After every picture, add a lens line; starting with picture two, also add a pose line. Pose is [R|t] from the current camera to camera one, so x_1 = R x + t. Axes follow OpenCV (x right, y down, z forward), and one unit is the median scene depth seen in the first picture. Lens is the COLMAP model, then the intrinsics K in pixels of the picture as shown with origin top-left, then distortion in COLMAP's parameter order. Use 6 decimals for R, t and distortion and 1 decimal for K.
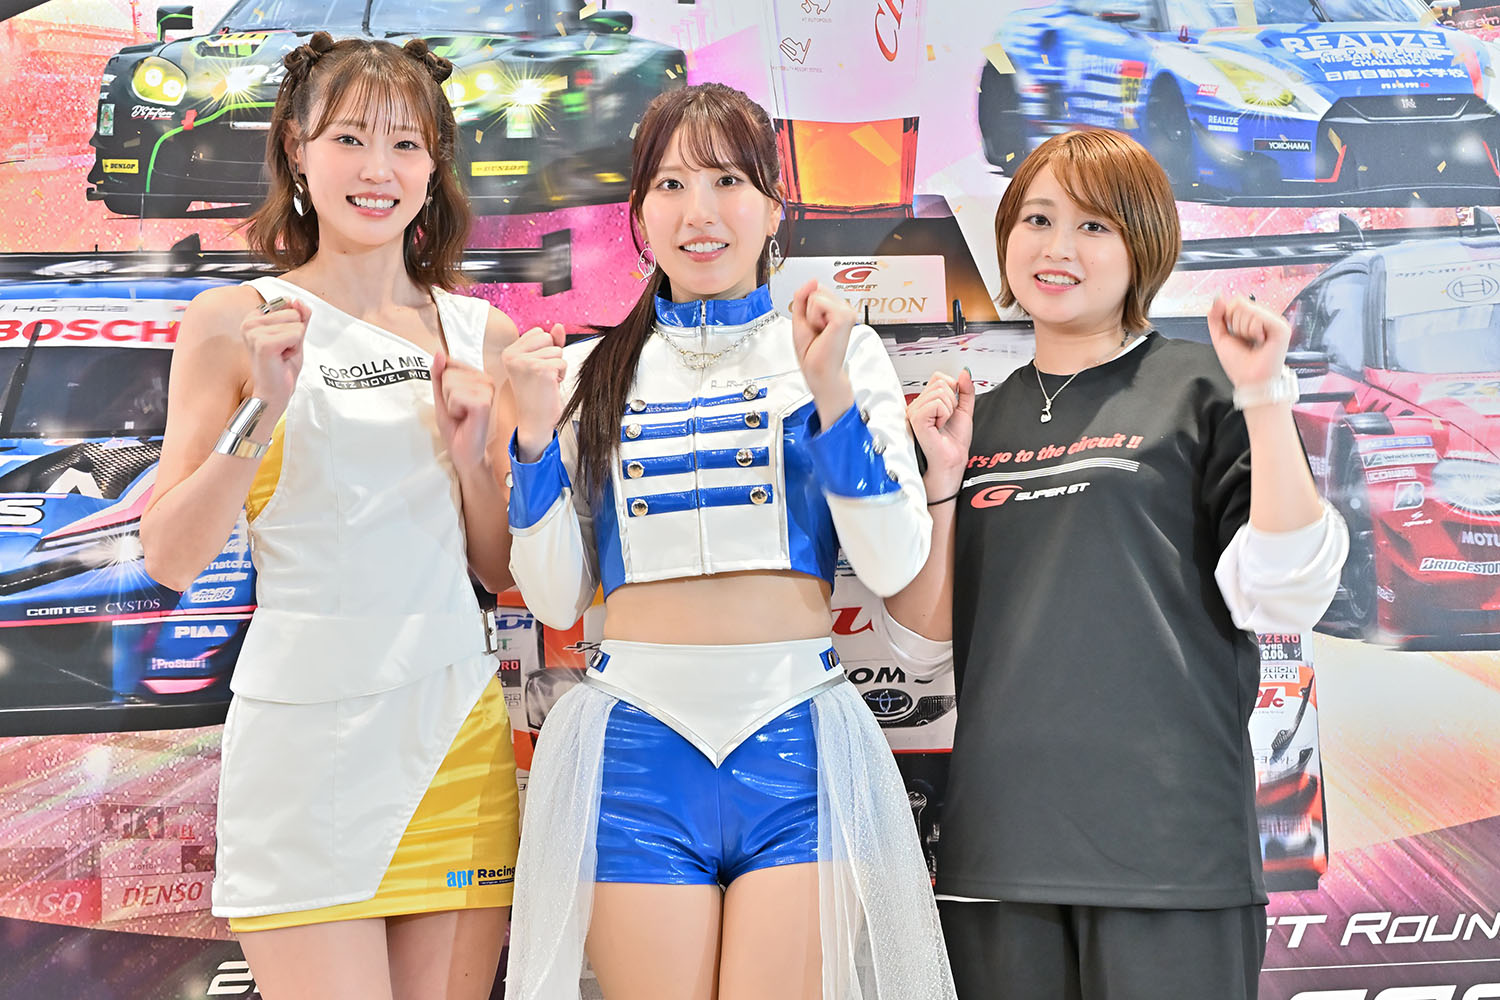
lens RADIAL K [[1935.2, 0, 750.4], [0, 1935.2, 501.6], [0, 0, 1]] dist [-0.003600, 0.000000]
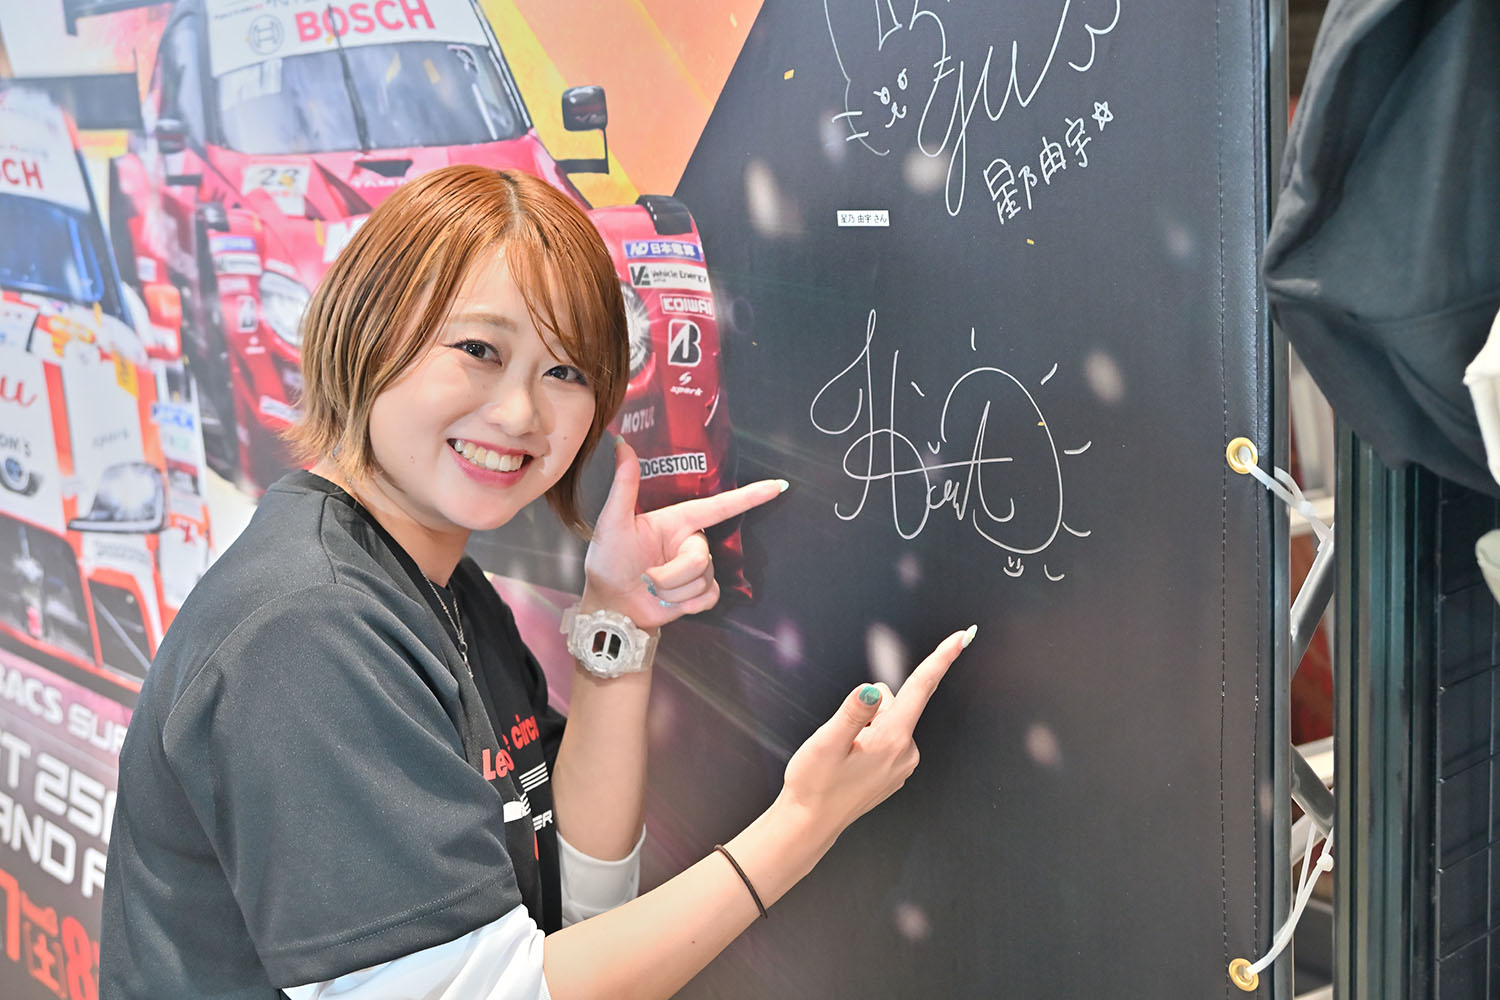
lens RADIAL K [[2140.6, 0, 751.7], [0, 2140.6, 503.4], [0, 0, 1]] dist [0.017985, 0.000000]
pose [[0.607178, 0.171230, -0.775896, 1.140013], [0.084891, 0.956934, 0.277615, -0.151144], [0.790018, -0.234428, 0.566494, 0.660243]]
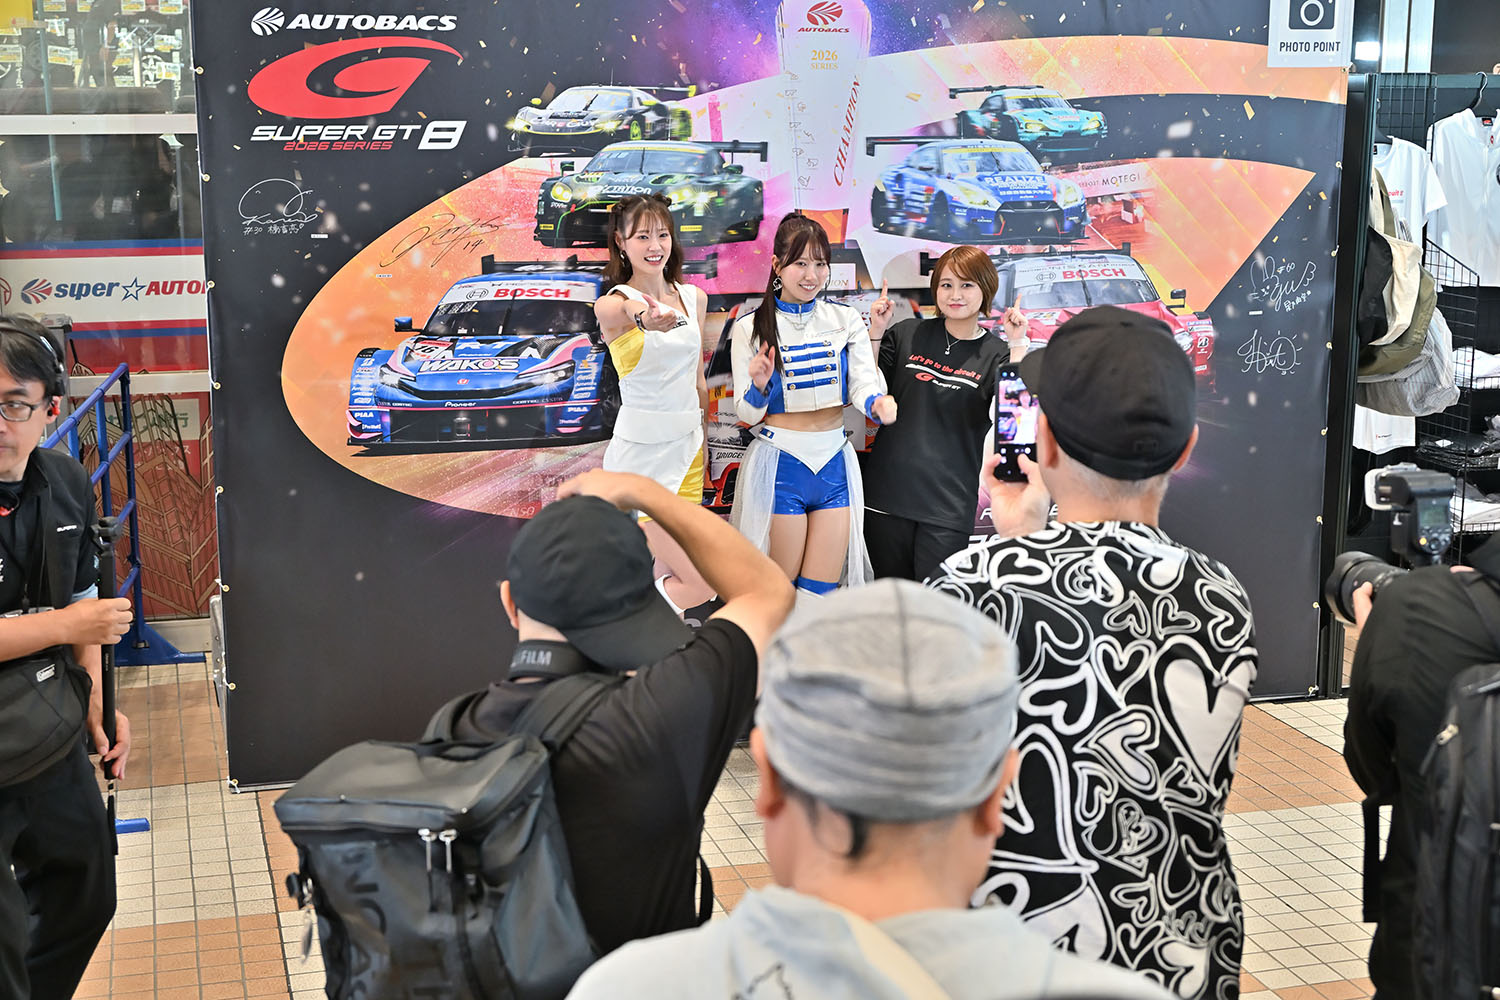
lens RADIAL K [[2117.7, 0, 748.8], [0, 2117.7, 499.1], [0, 0, 1]] dist [0.000689, 0.000000]
pose [[0.971734, -0.008595, 0.235921, -0.707304], [-0.053131, 0.965738, 0.254024, -0.533578], [-0.230021, -0.259378, 0.937984, -1.700291]]
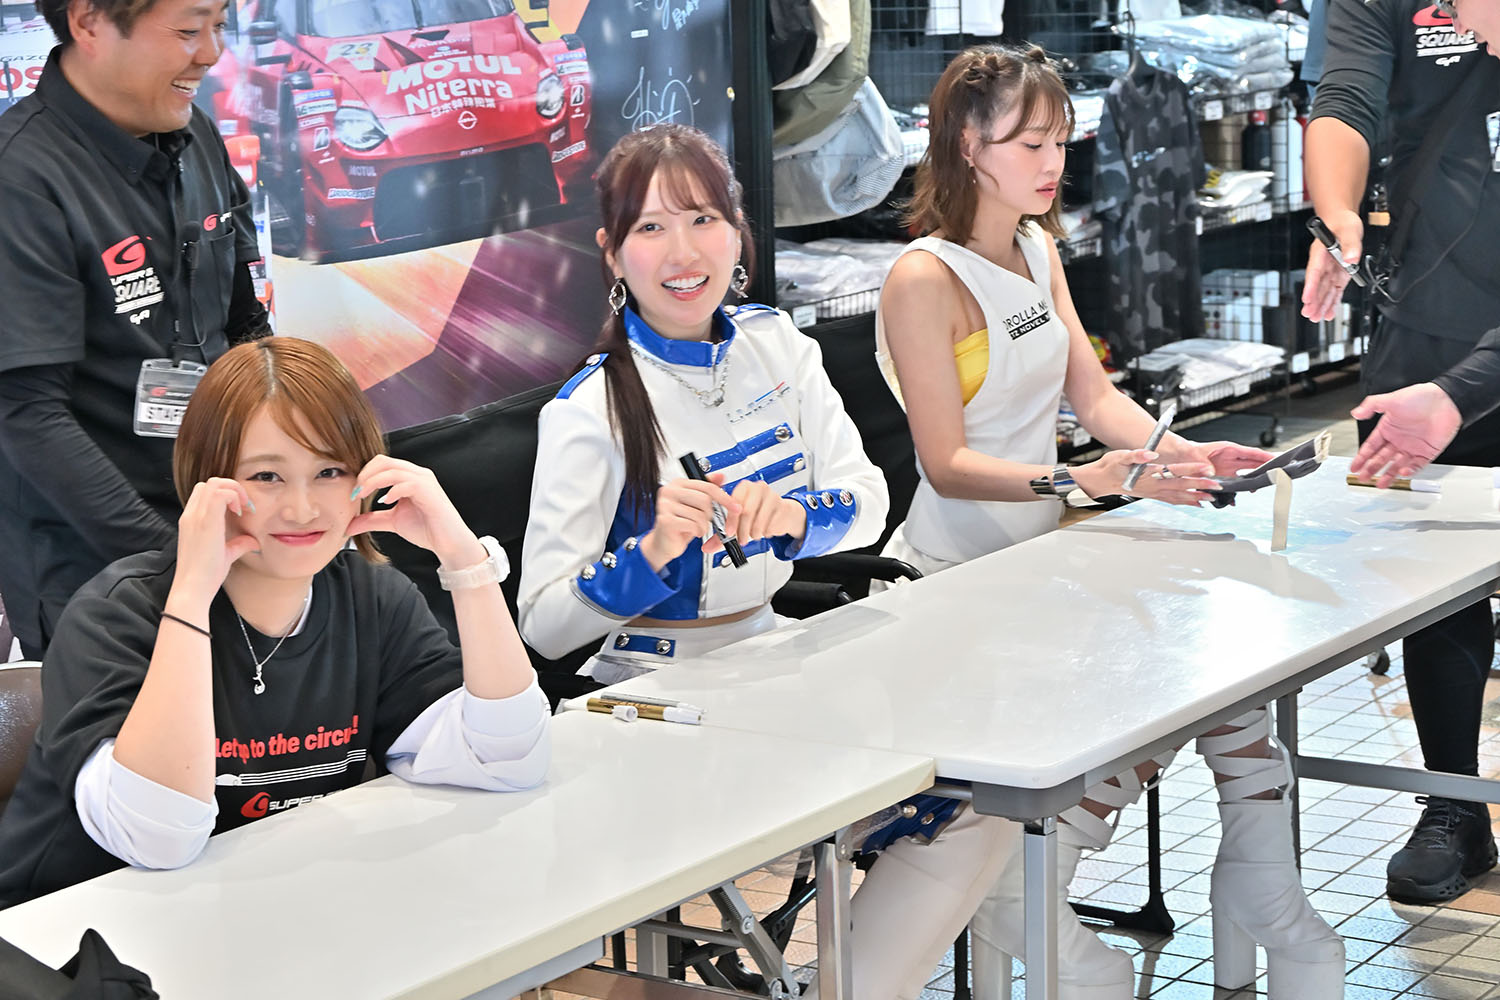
lens RADIAL K [[3398.2, 0, 750.1], [0, 3398.2, 498.0], [0, 0, 1]] dist [-0.053890, 0.000000]
pose [[0.573387, -0.124710, 0.809738, -1.288292], [-0.043947, 0.982242, 0.182397, -0.185309], [-0.818105, -0.140170, 0.557724, -0.464398]]
